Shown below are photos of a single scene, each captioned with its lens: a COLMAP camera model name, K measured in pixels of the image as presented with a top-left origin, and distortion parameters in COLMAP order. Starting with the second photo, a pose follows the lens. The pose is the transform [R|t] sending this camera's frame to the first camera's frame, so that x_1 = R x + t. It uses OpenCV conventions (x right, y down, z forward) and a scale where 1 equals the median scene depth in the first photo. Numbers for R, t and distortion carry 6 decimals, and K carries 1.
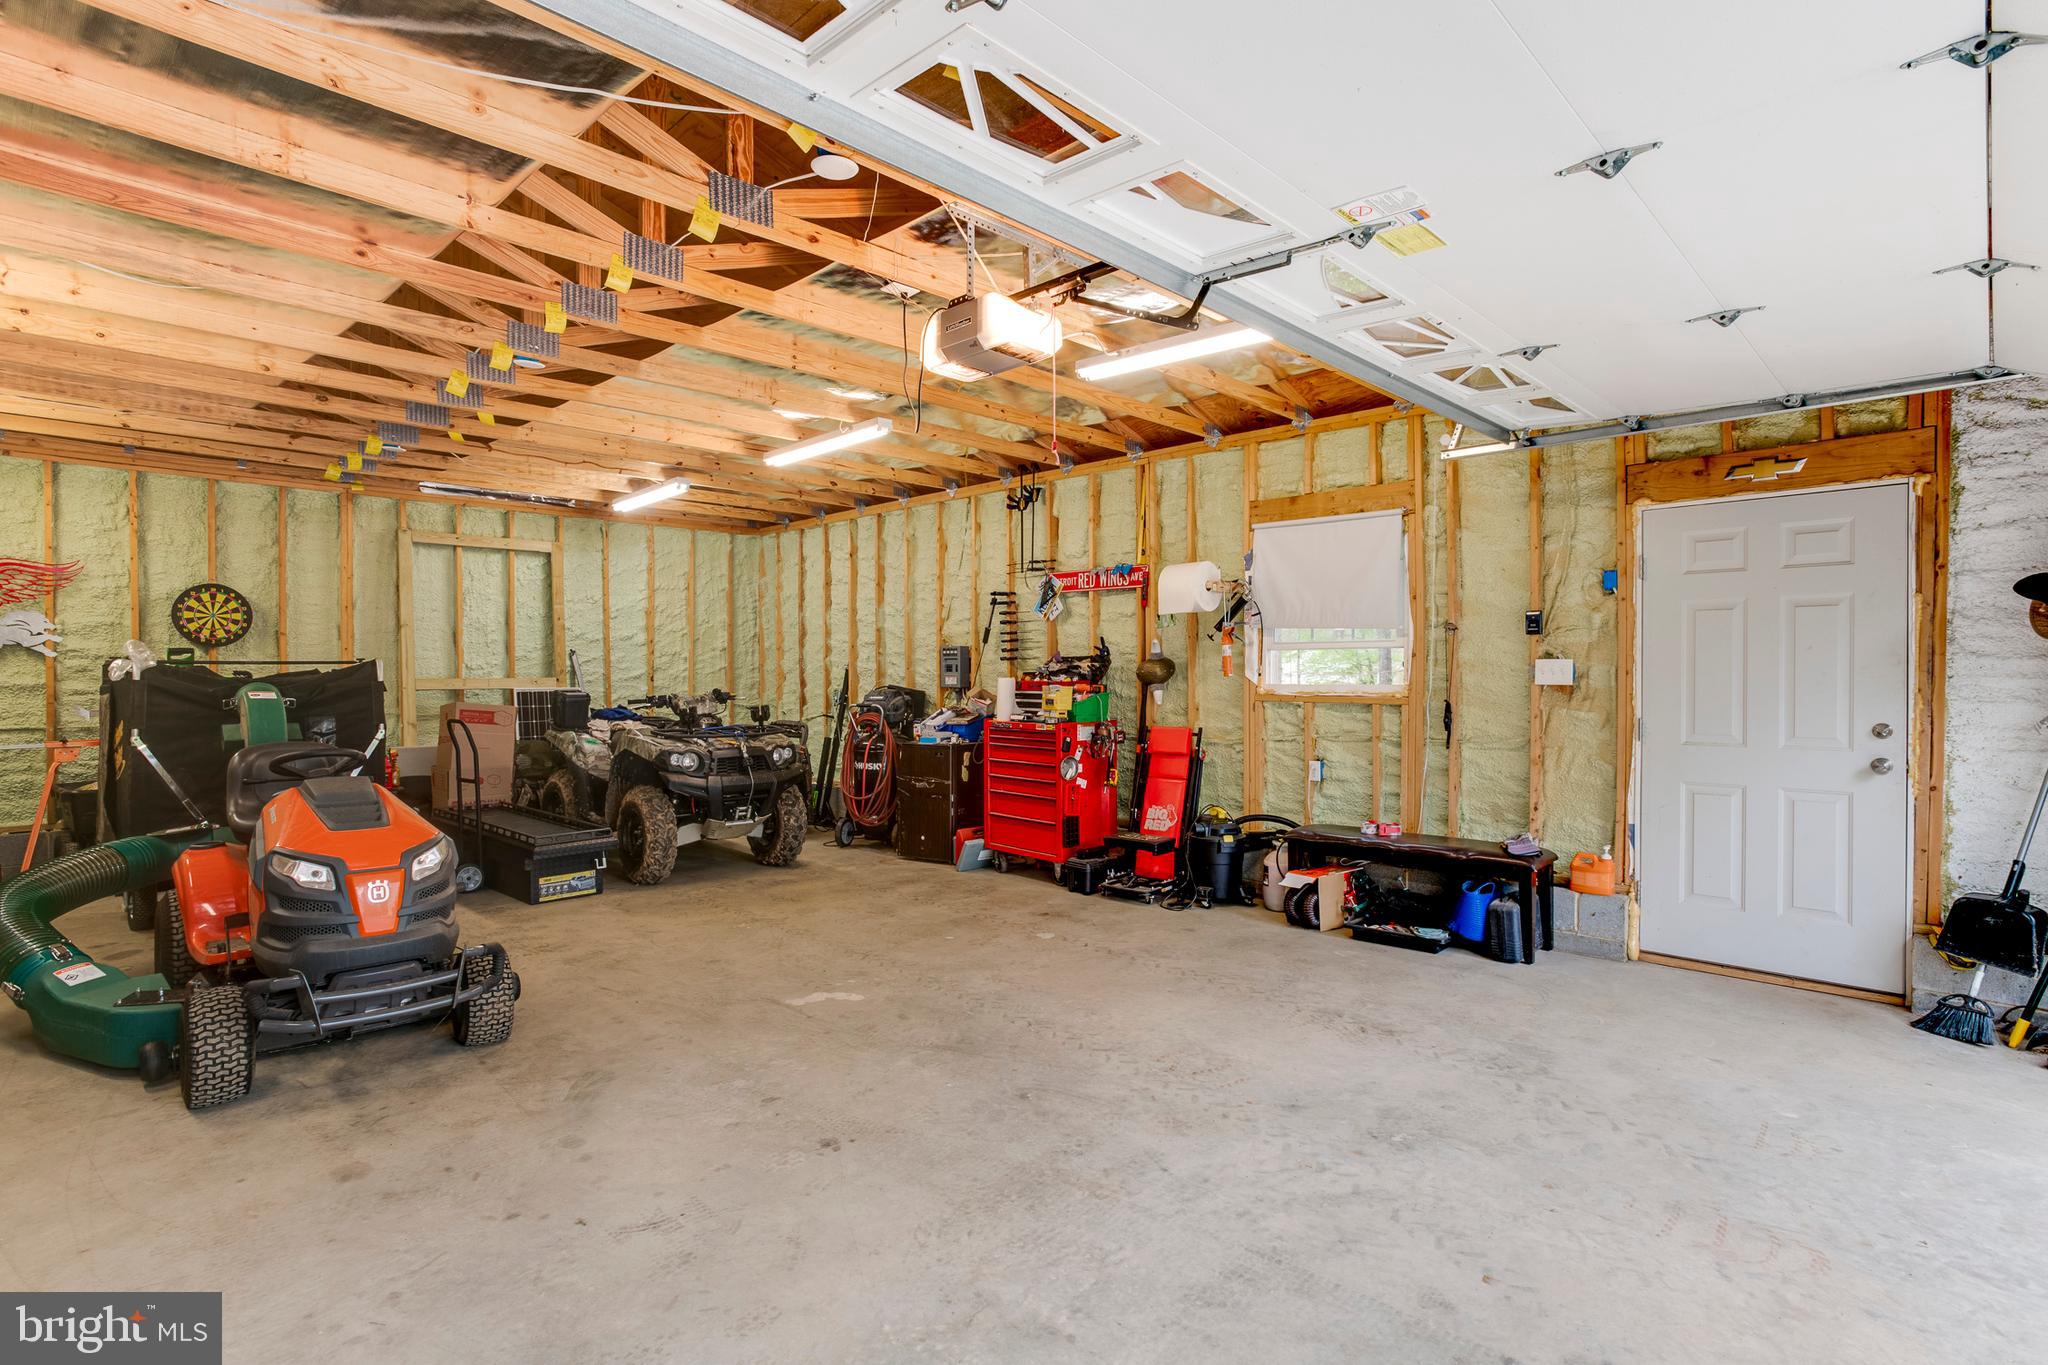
lens RADIAL K [[992.8, 0, 1021.9], [0, 992.8, 686.7], [0, 0, 1]] dist [-0.059607, 0.035135]
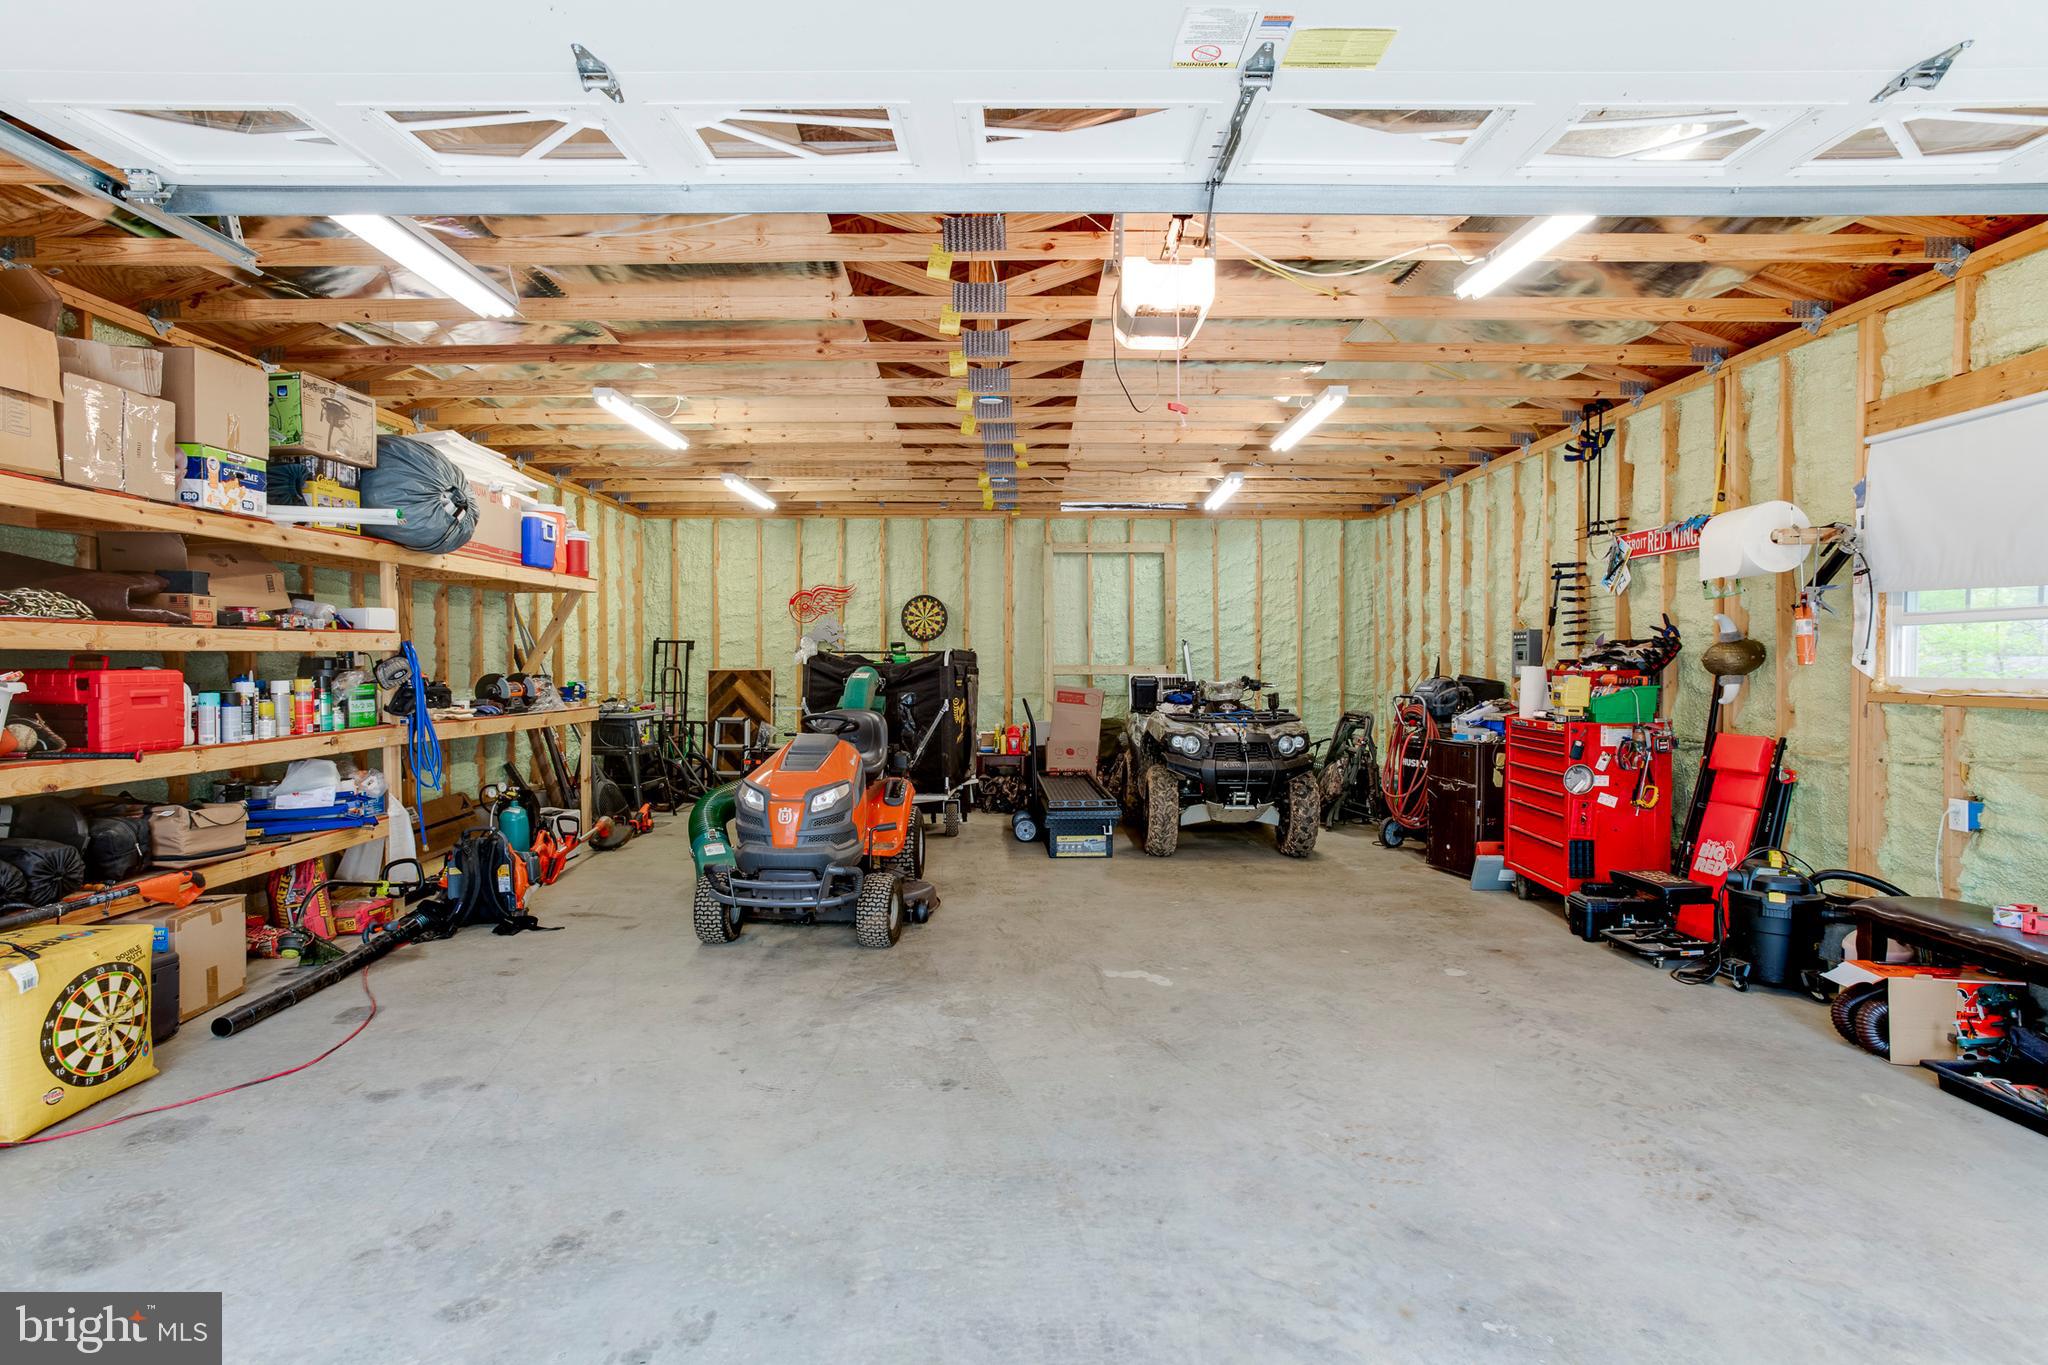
lens RADIAL K [[992.8, 0, 1021.9], [0, 992.8, 686.7], [0, 0, 1]] dist [-0.059607, 0.035135]
pose [[0.701346, 0.018613, -0.712578, 0.279647], [-0.012096, 0.999826, 0.014212, 0.001571], [0.712718, -0.001348, 0.701449, 0.124302]]
